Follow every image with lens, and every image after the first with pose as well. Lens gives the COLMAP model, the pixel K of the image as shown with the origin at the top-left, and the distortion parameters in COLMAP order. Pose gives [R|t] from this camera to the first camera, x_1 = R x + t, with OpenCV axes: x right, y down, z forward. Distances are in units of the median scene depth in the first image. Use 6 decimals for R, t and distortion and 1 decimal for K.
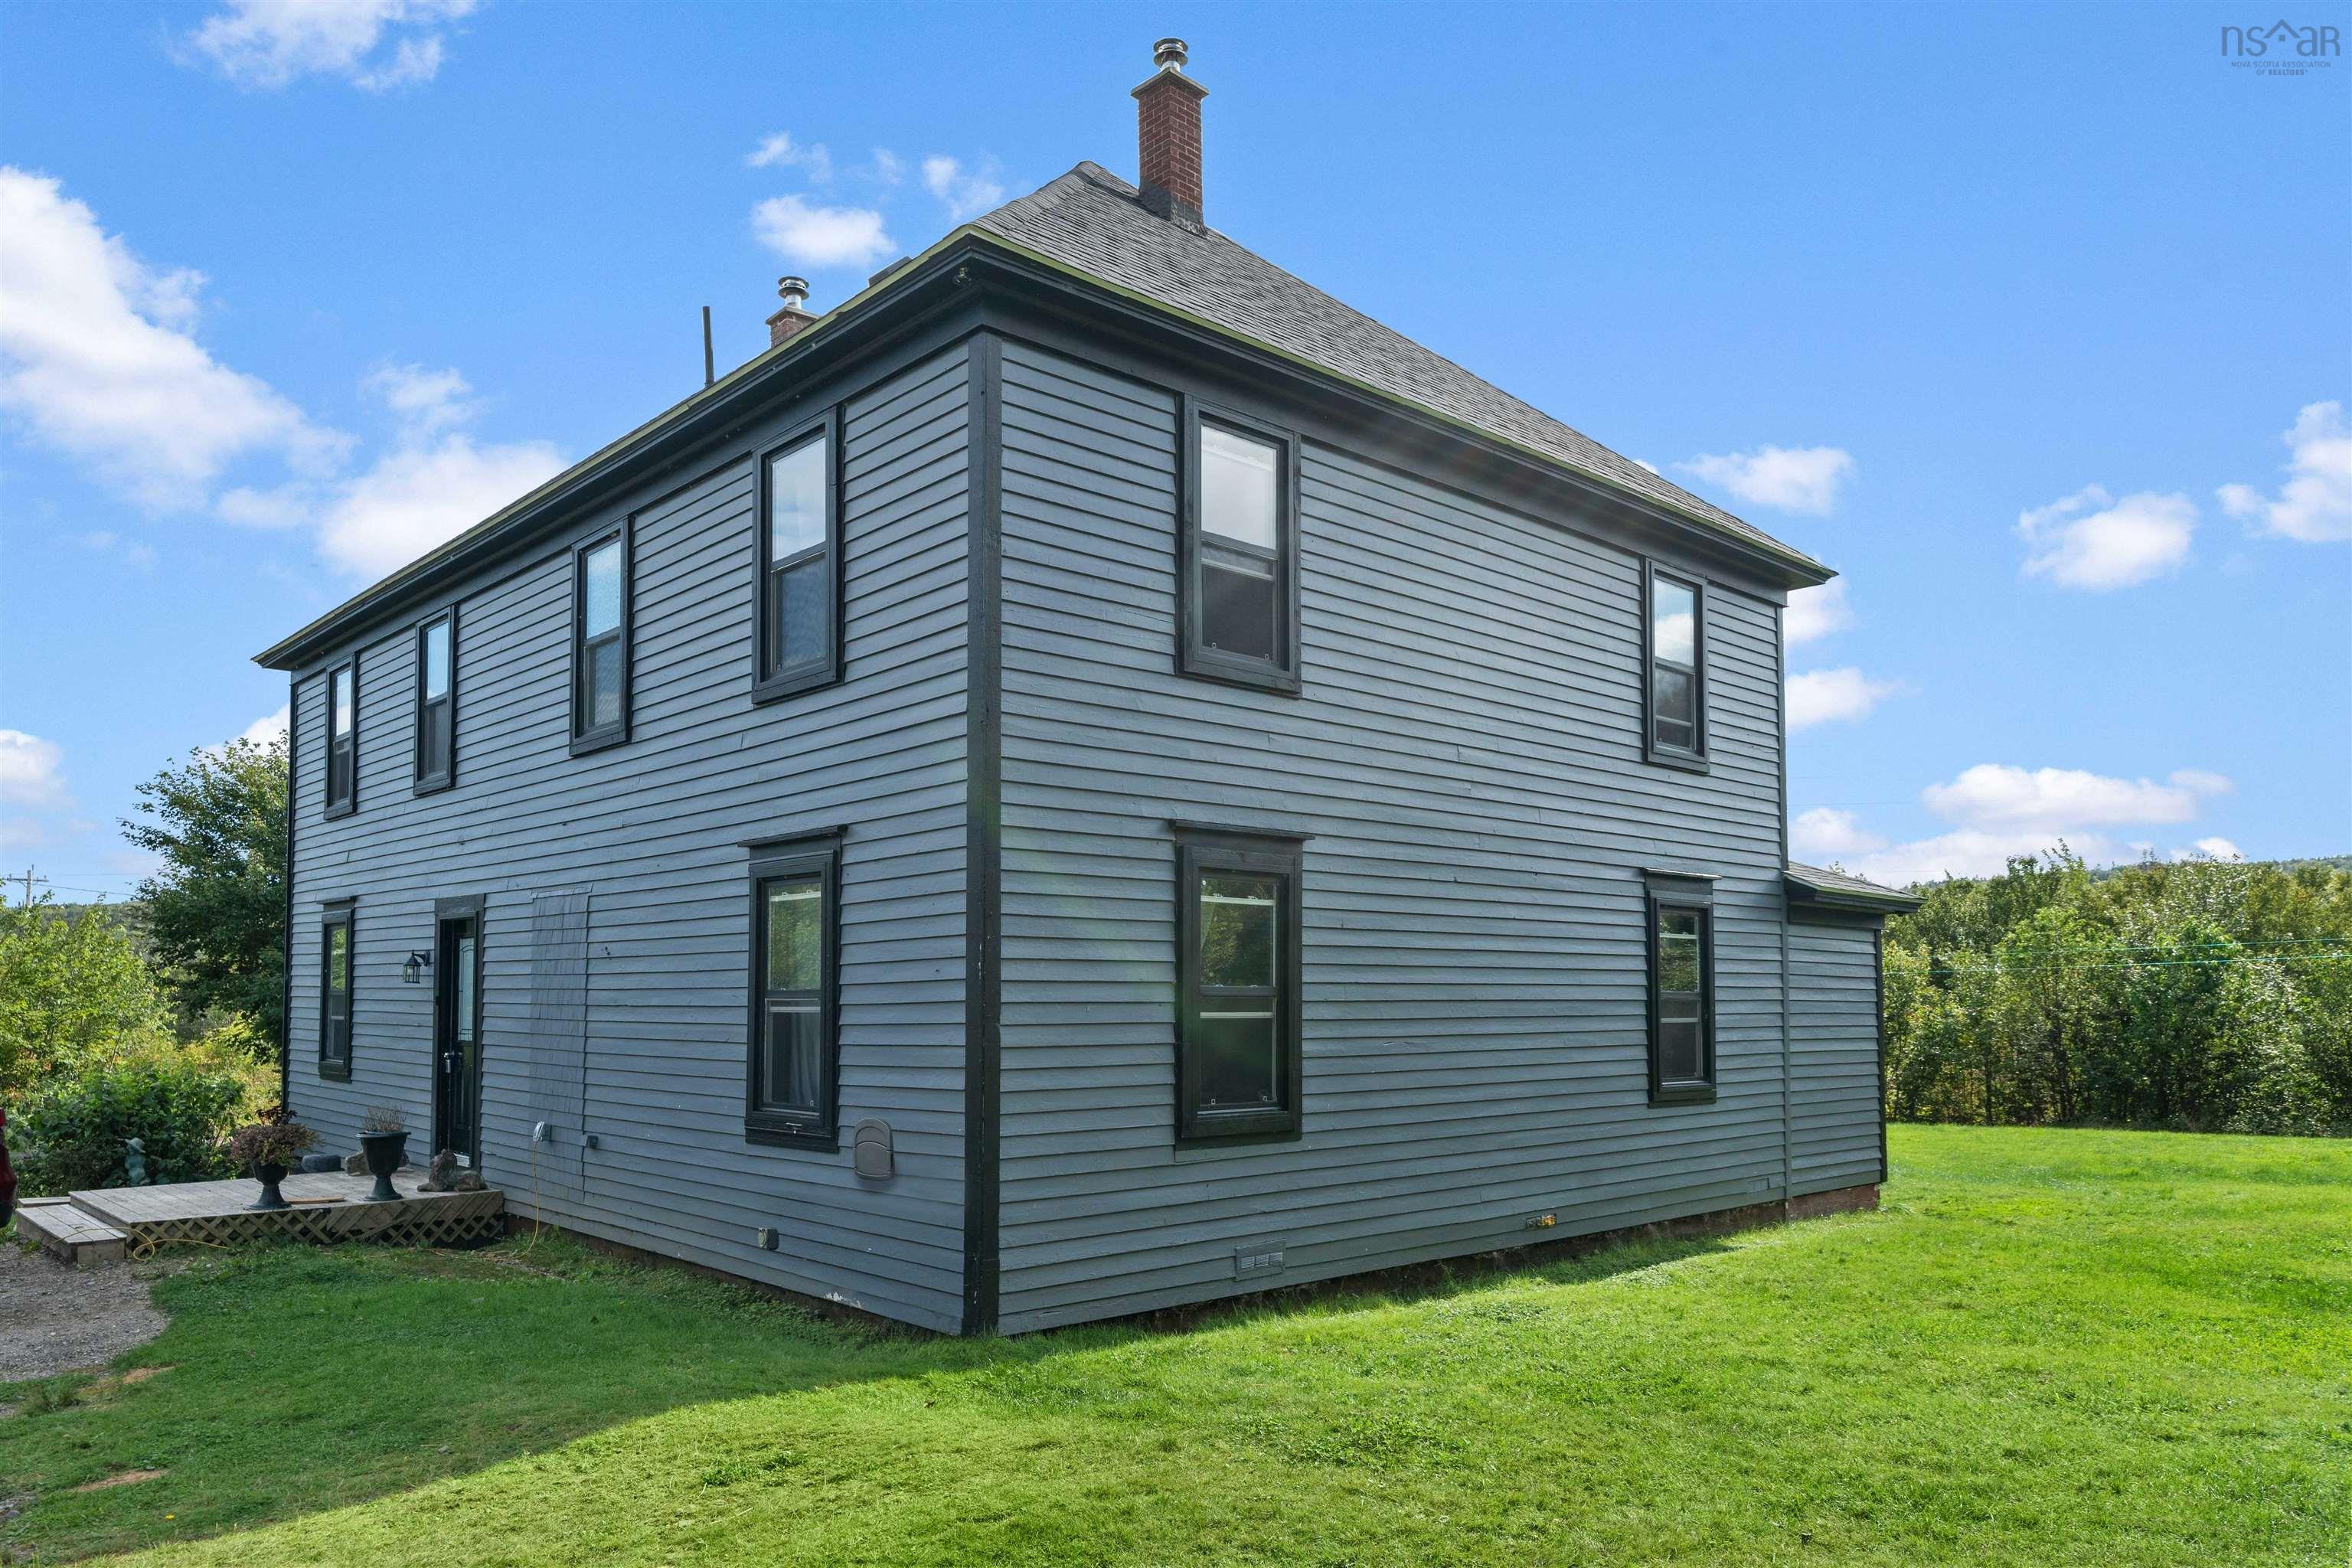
lens RADIAL K [[1587.1, 0, 1173.2], [0, 1587.1, 934.8], [0, 0, 1]] dist [0.002411, 0.002266]
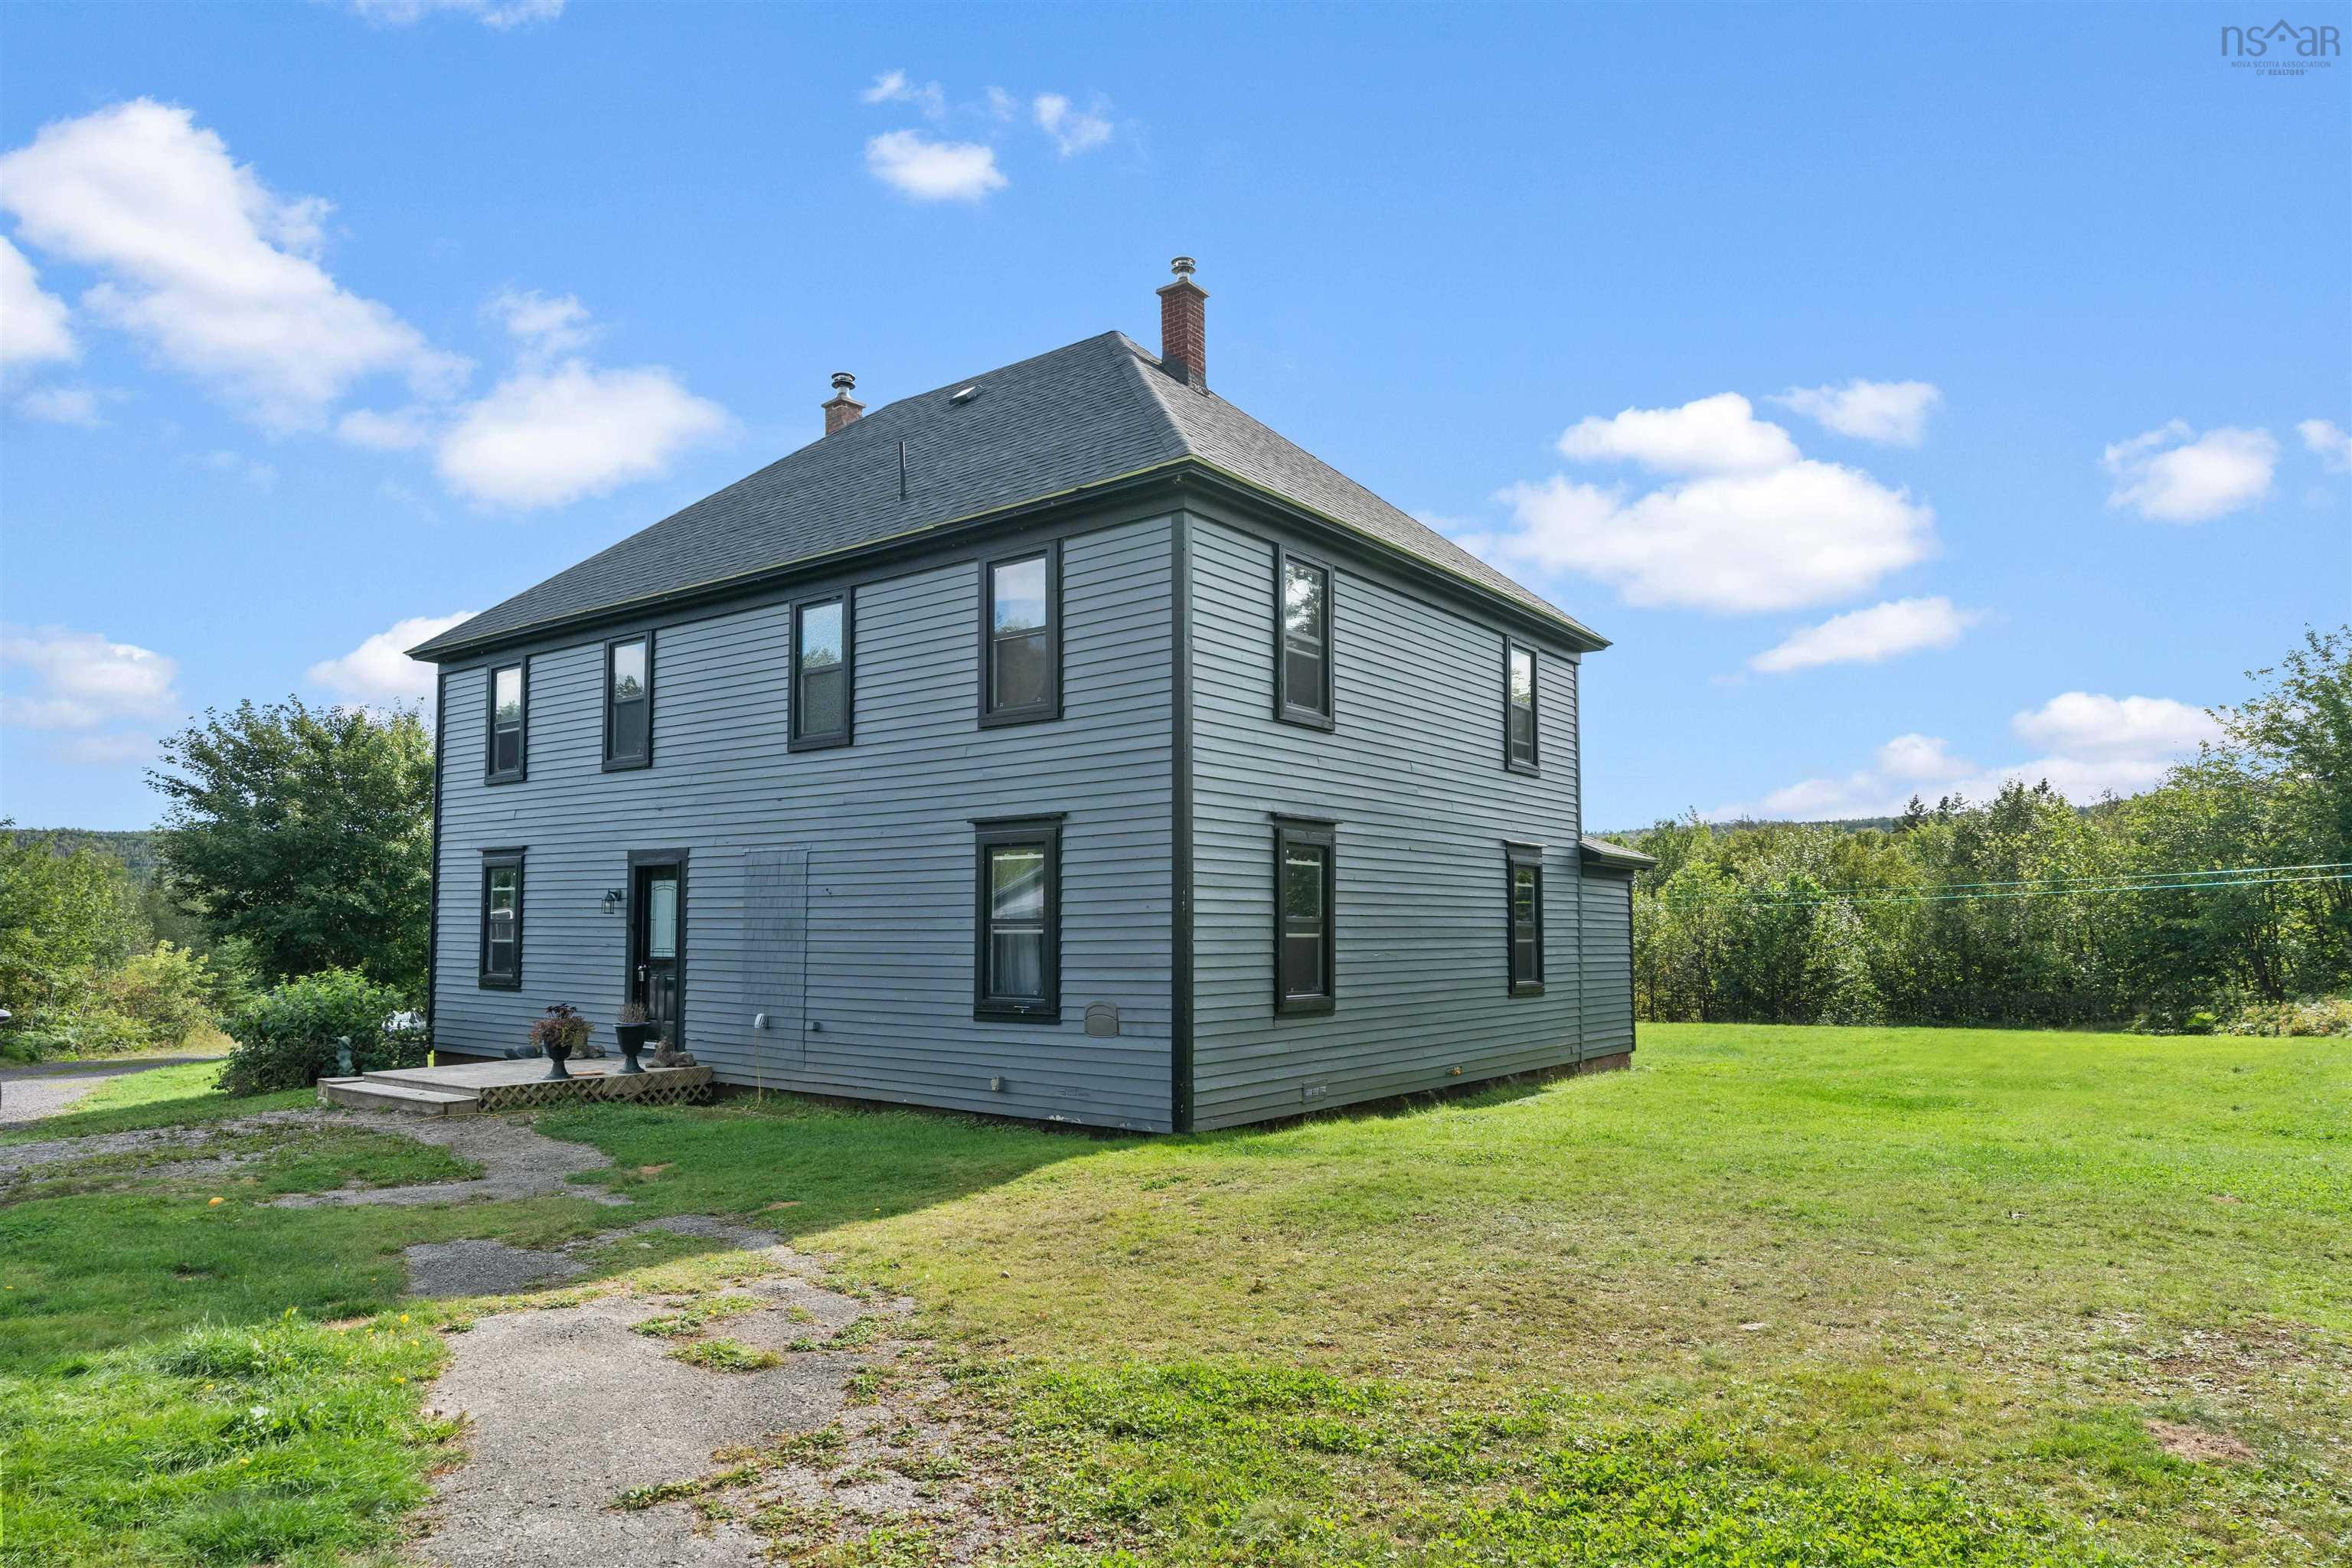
lens RADIAL K [[1414.9, 0, 1176.8], [0, 1414.9, 857.5], [0, 0, 1]] dist [-0.002567, -0.000773]
pose [[0.984469, 0.009786, 0.175288, -0.250979], [-0.007775, 0.999896, -0.012153, -0.006713], [-0.175388, 0.010601, 0.984442, -0.276619]]
